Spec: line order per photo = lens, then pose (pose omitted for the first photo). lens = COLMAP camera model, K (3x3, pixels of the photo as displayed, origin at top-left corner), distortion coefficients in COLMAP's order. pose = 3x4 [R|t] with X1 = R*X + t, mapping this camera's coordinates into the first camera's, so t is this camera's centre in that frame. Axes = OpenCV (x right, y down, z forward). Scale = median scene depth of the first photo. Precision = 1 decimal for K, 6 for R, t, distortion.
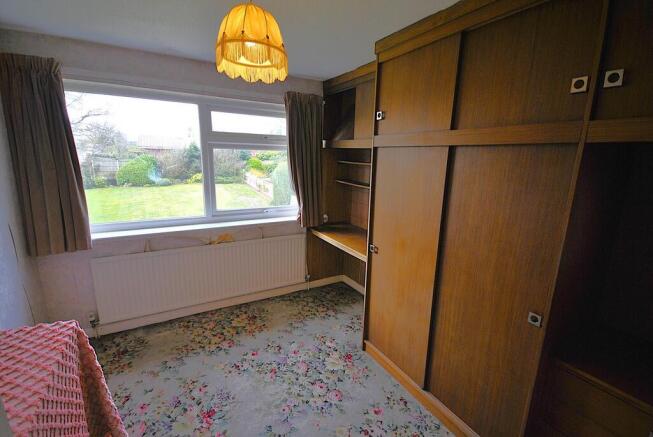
lens RADIAL K [[287.7, 0, 330.1], [0, 287.7, 219.1], [0, 0, 1]] dist [-0.000315, -0.000062]
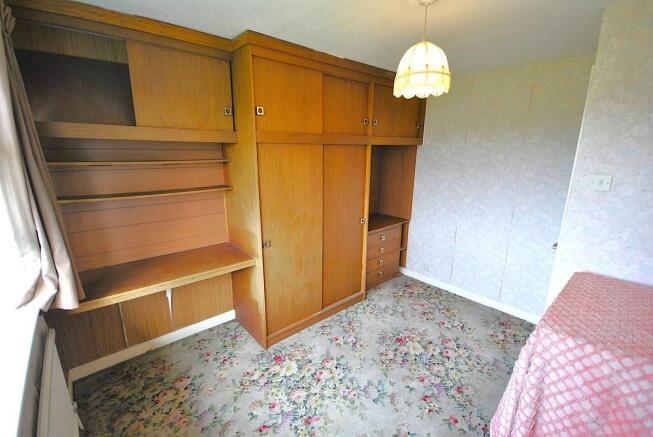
lens RADIAL K [[287.7, 0, 330.1], [0, 287.7, 219.1], [0, 0, 1]] dist [-0.000315, -0.000062]
pose [[-0.197243, -0.250536, 0.947801, -0.854103], [0.196955, 0.936956, 0.288657, -0.231022], [-0.960366, 0.243610, -0.135464, 0.929851]]
